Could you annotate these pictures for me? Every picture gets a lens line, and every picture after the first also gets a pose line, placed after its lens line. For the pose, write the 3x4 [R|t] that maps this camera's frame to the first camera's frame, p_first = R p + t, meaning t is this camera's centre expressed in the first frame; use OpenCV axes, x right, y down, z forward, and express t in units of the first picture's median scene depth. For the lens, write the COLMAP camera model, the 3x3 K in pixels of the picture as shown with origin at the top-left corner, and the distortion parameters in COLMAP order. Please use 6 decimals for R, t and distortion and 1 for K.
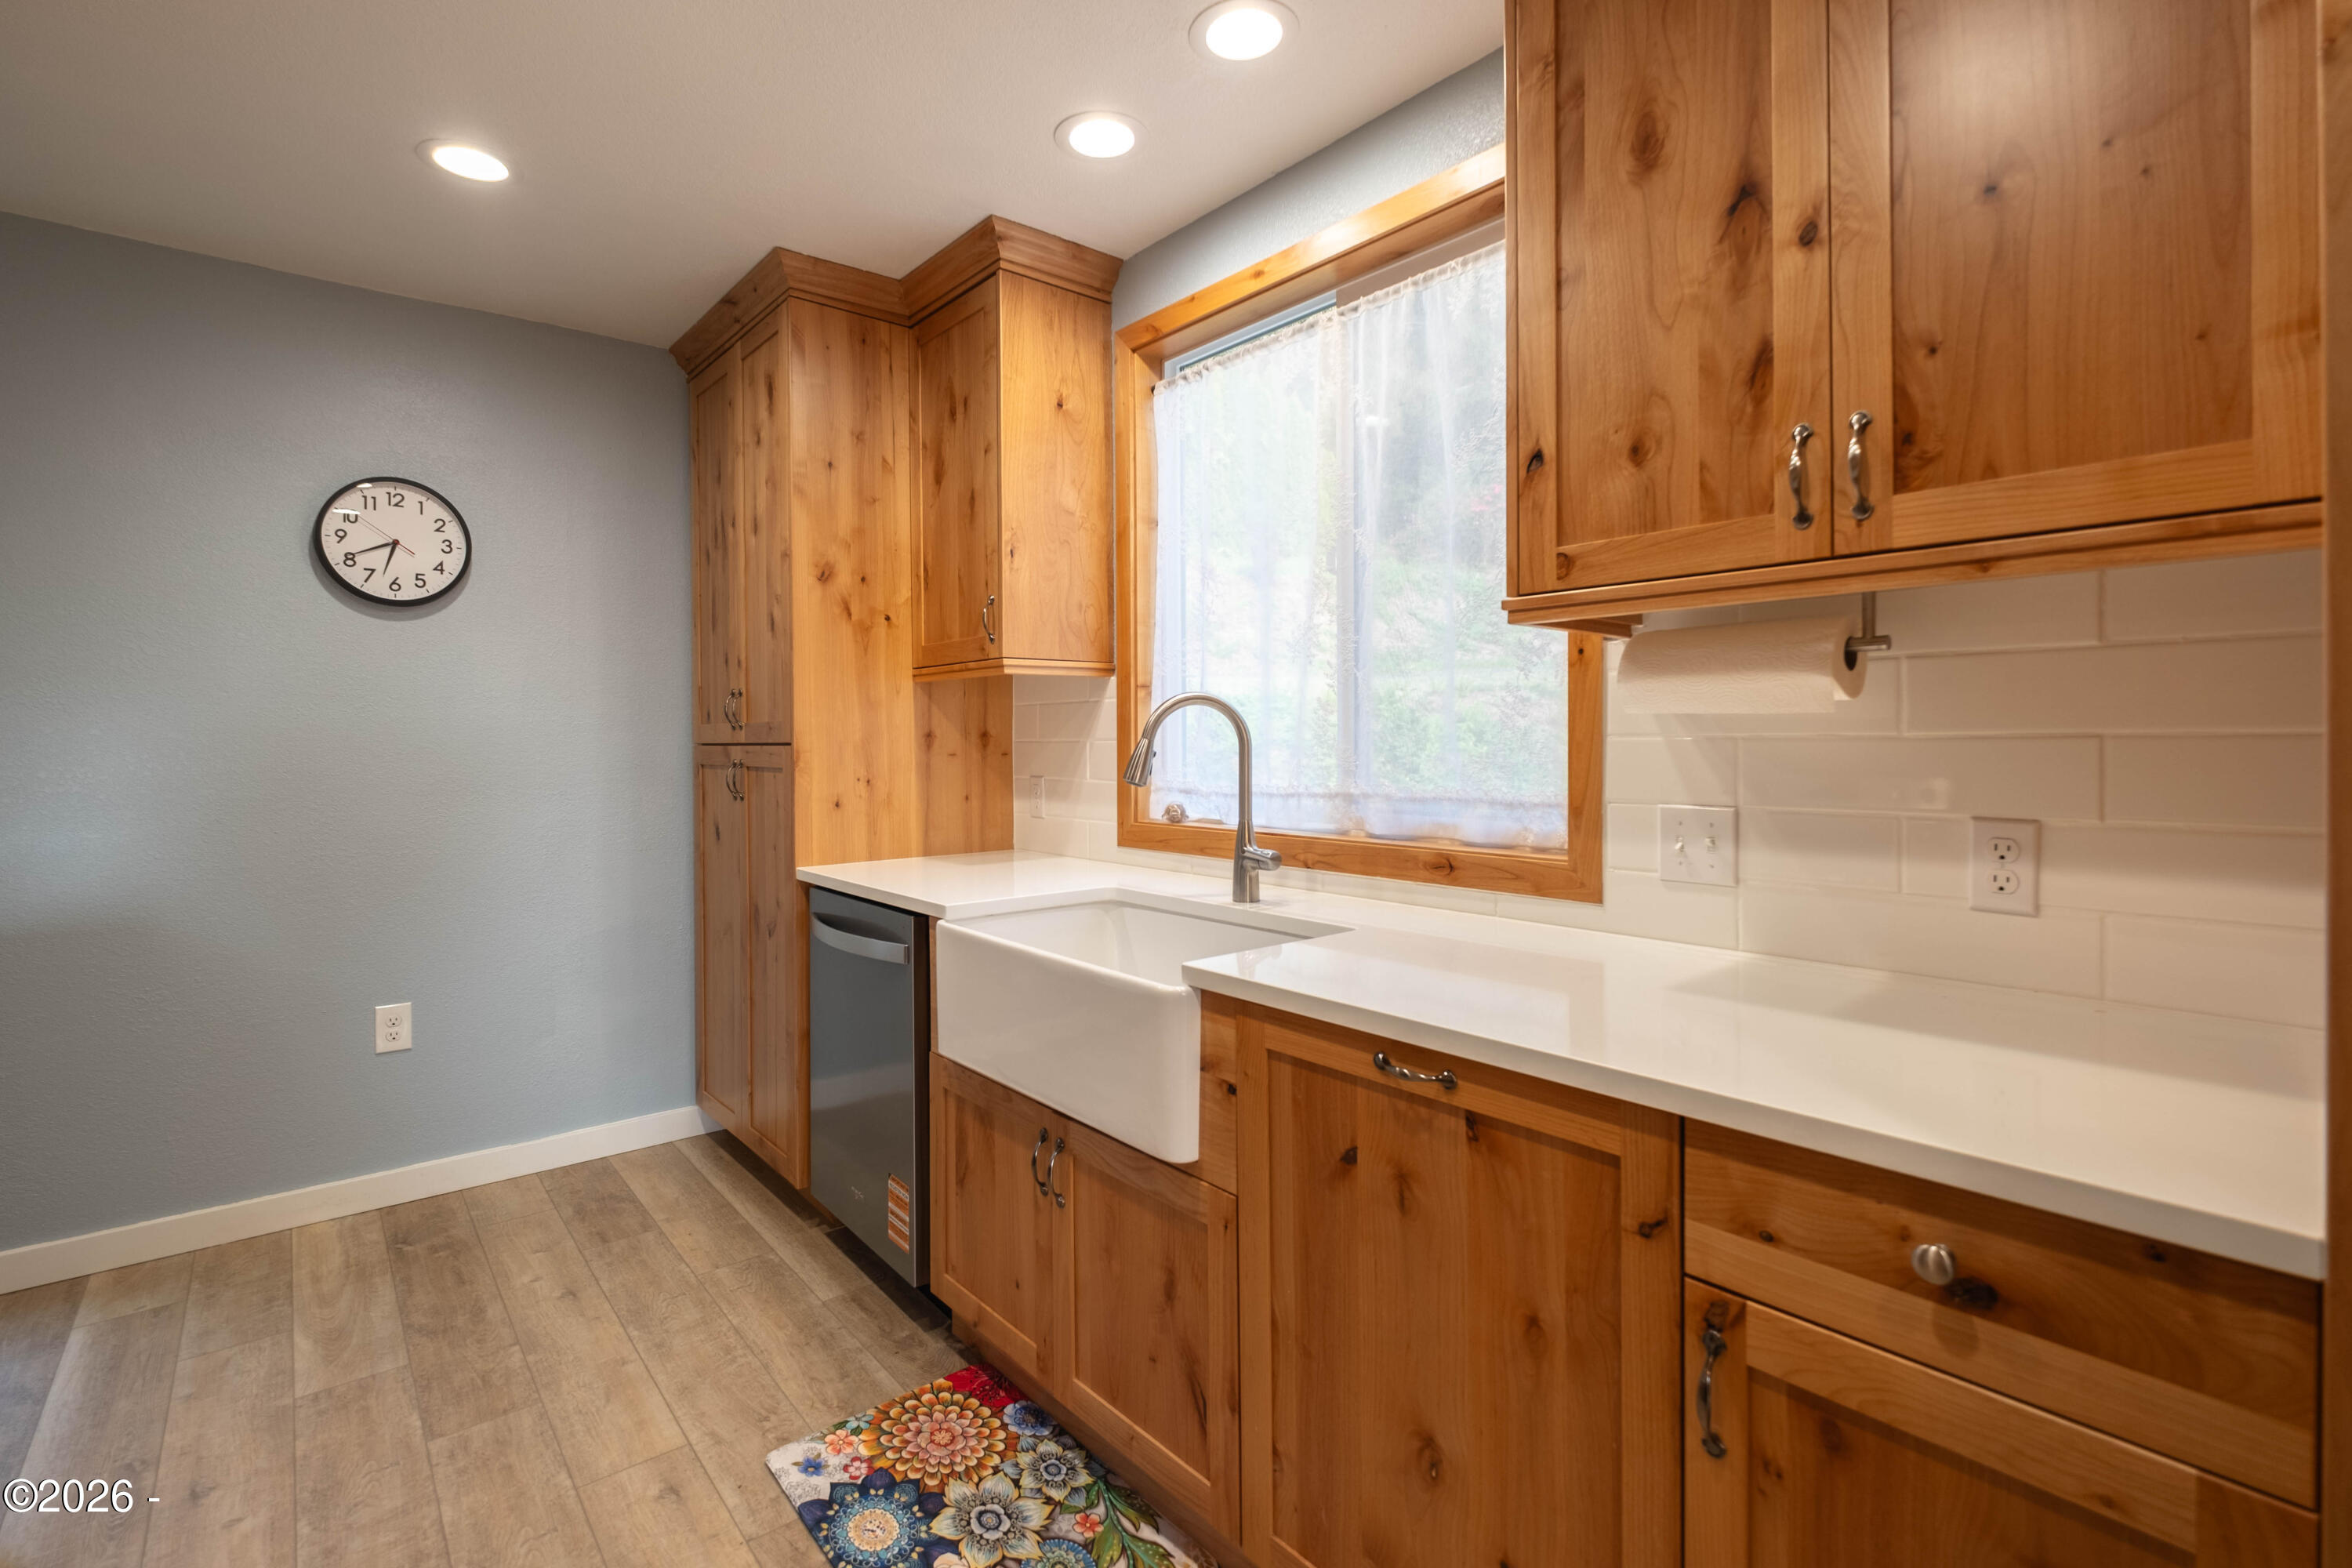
lens RADIAL K [[1034.3, 0, 1147.4], [0, 1034.3, 747.0], [0, 0, 1]] dist [-0.003667, -0.000403]
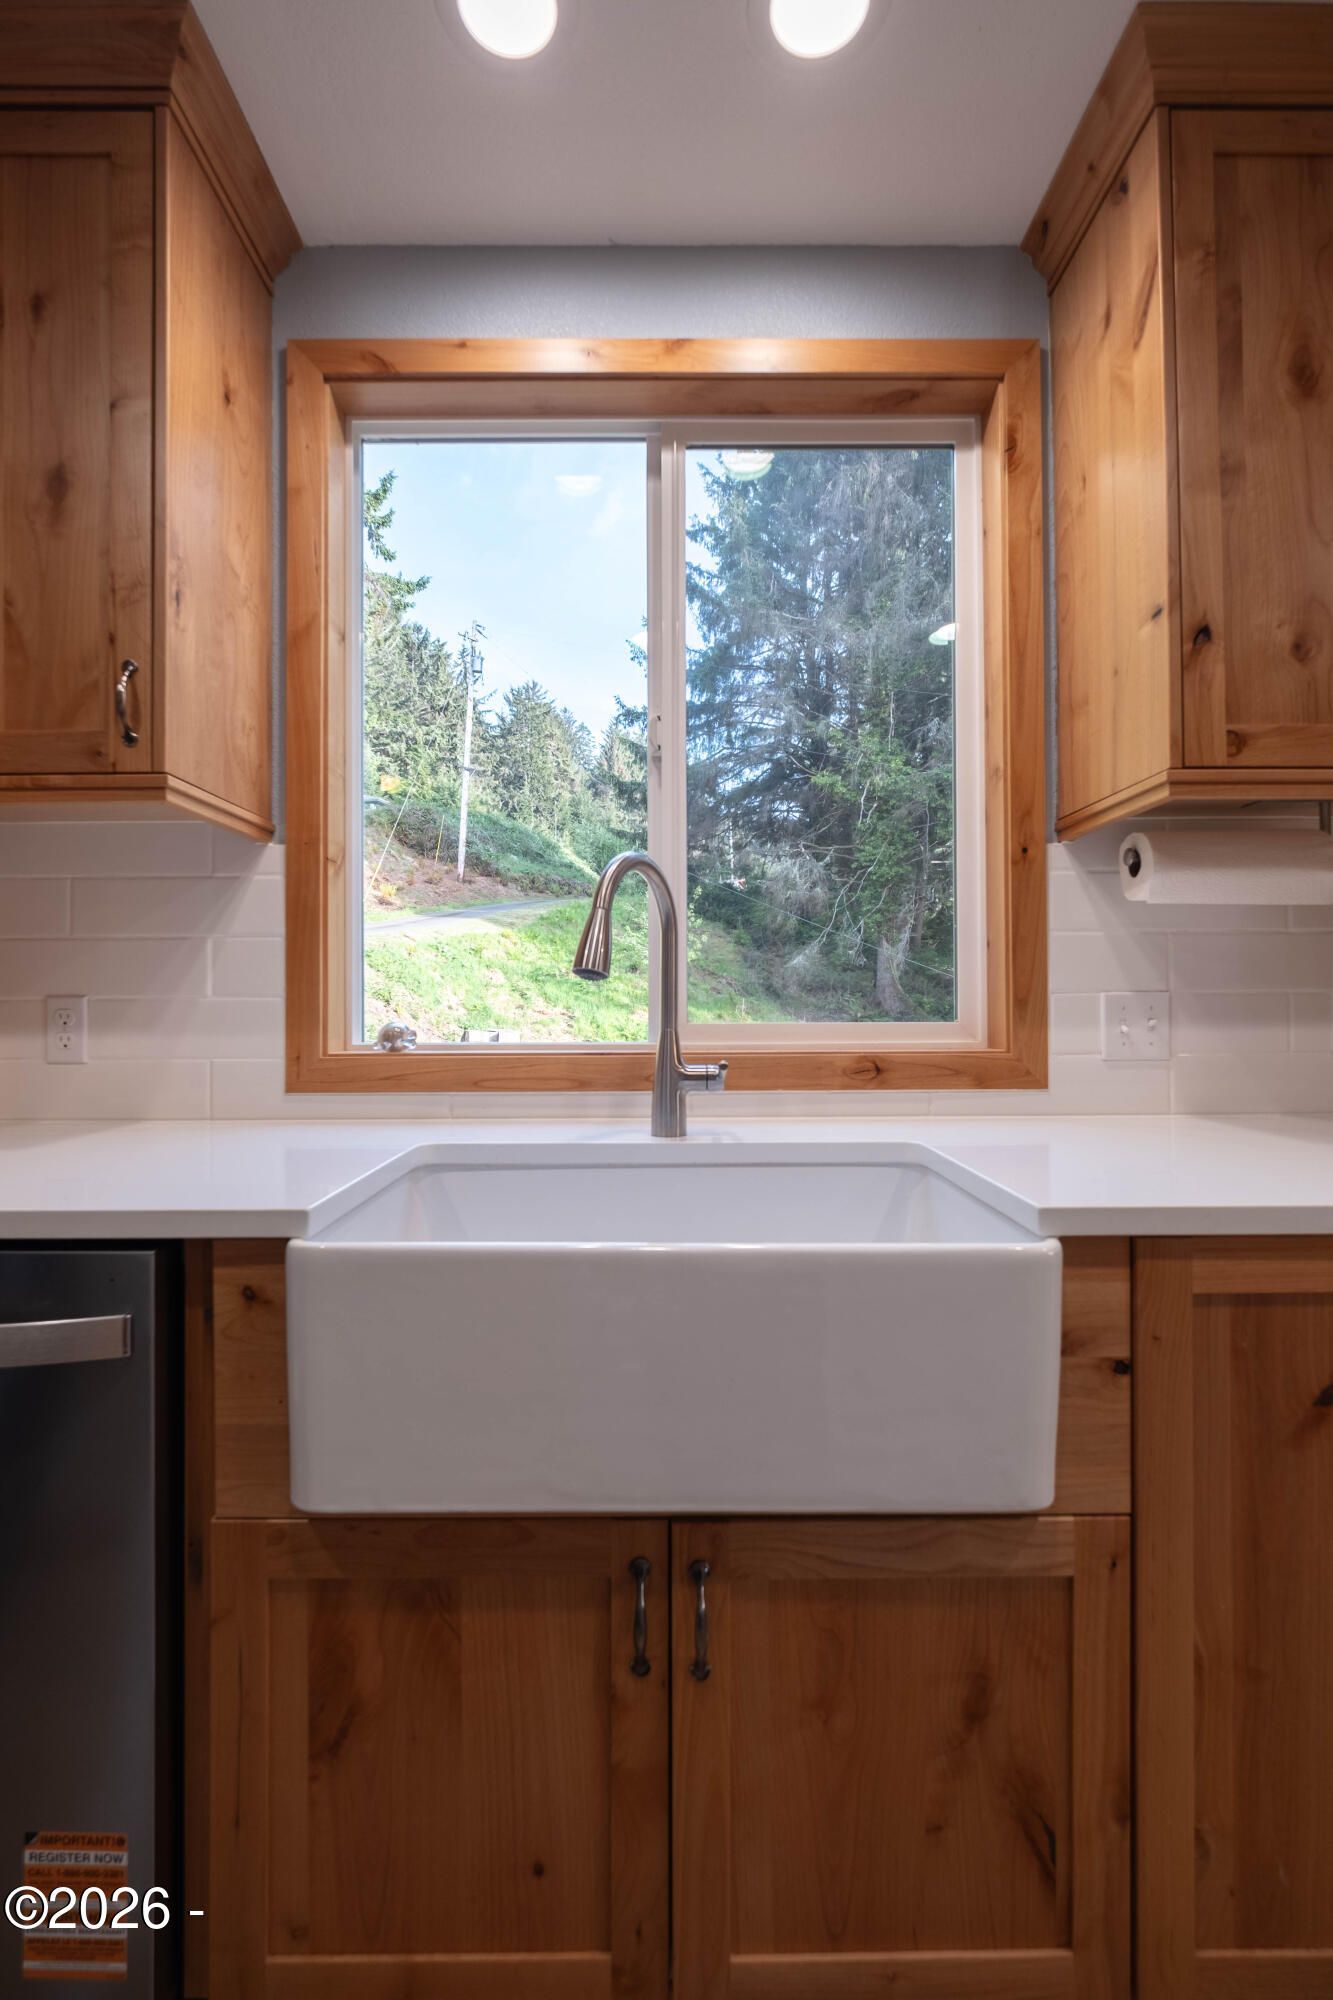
lens RADIAL K [[879.5, 0, 663.2], [0, 879.5, 992.3], [0, 0, 1]] dist [-0.003667, -0.000403]
pose [[0.638811, 0.014571, 0.769226, -0.364142], [0.003561, 0.999754, -0.021894, 0.050962], [-0.769356, 0.016726, 0.638601, 0.521121]]
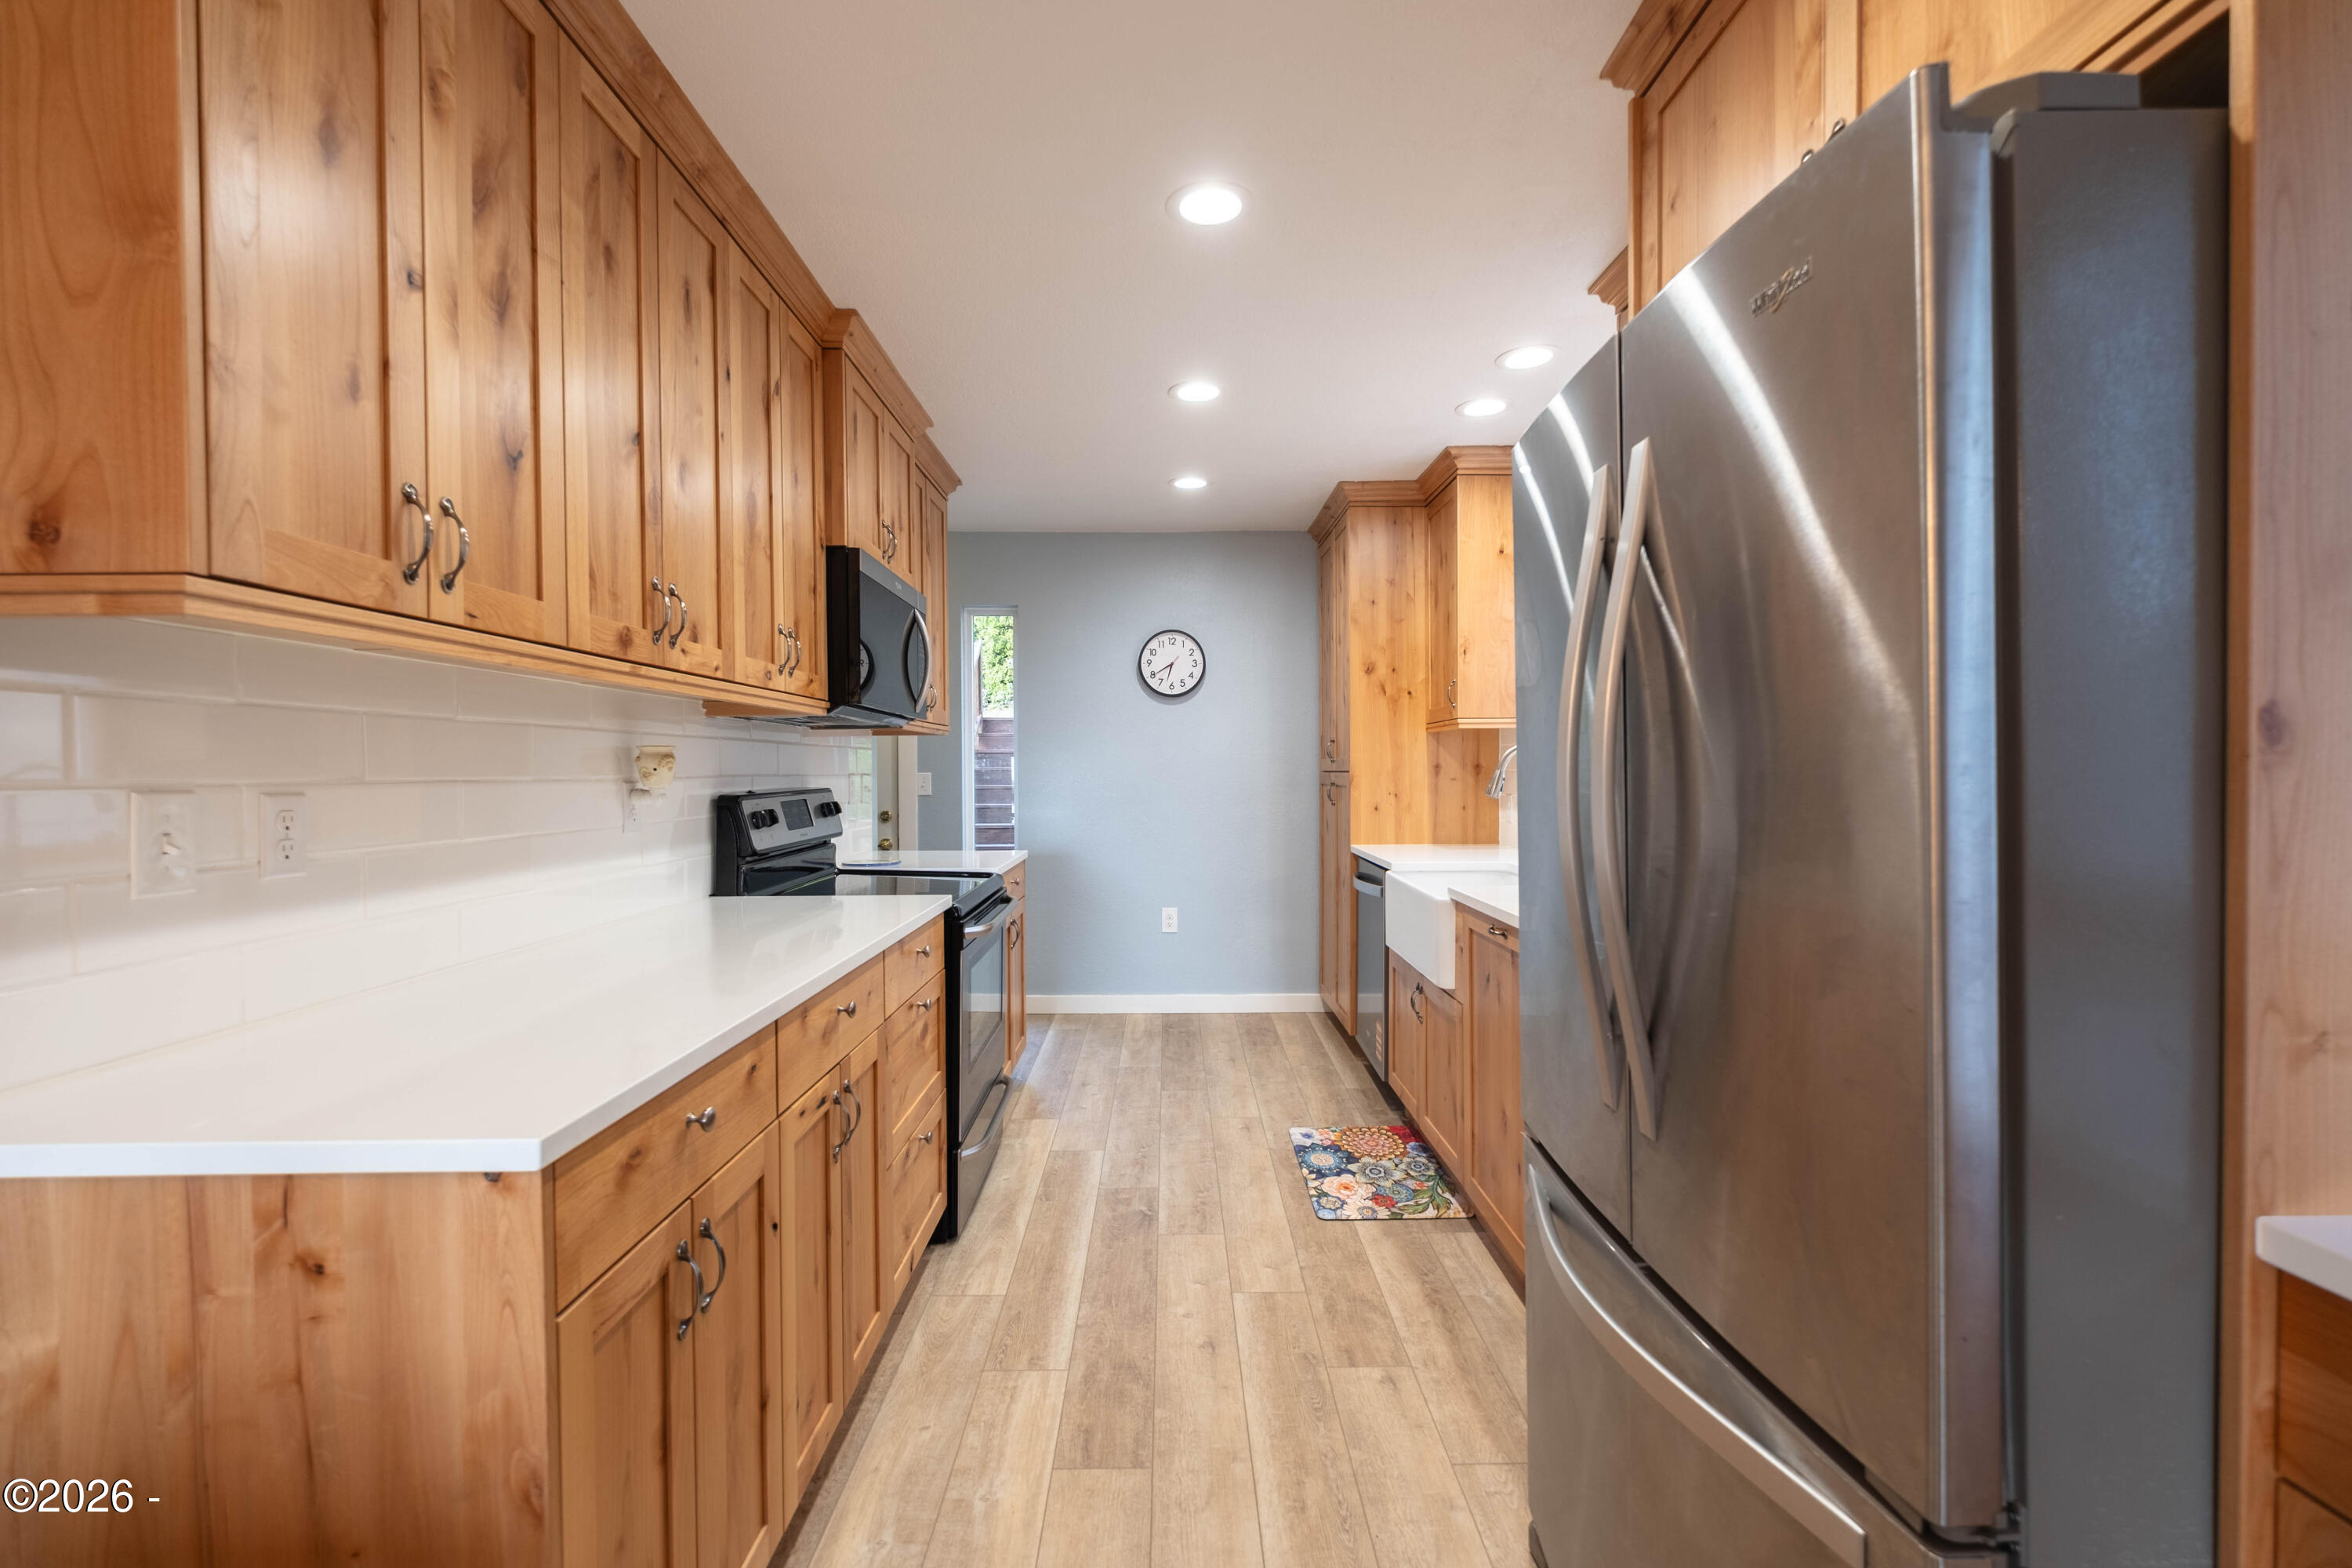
lens RADIAL K [[1034.3, 0, 1178.2], [0, 1034.3, 779.9], [0, 0, 1]] dist [-0.003667, -0.000403]
pose [[0.771113, 0.011035, -0.636603, 0.595463], [-0.007249, 0.999937, 0.008553, -0.001849], [0.636657, -0.001981, 0.771144, -0.553902]]
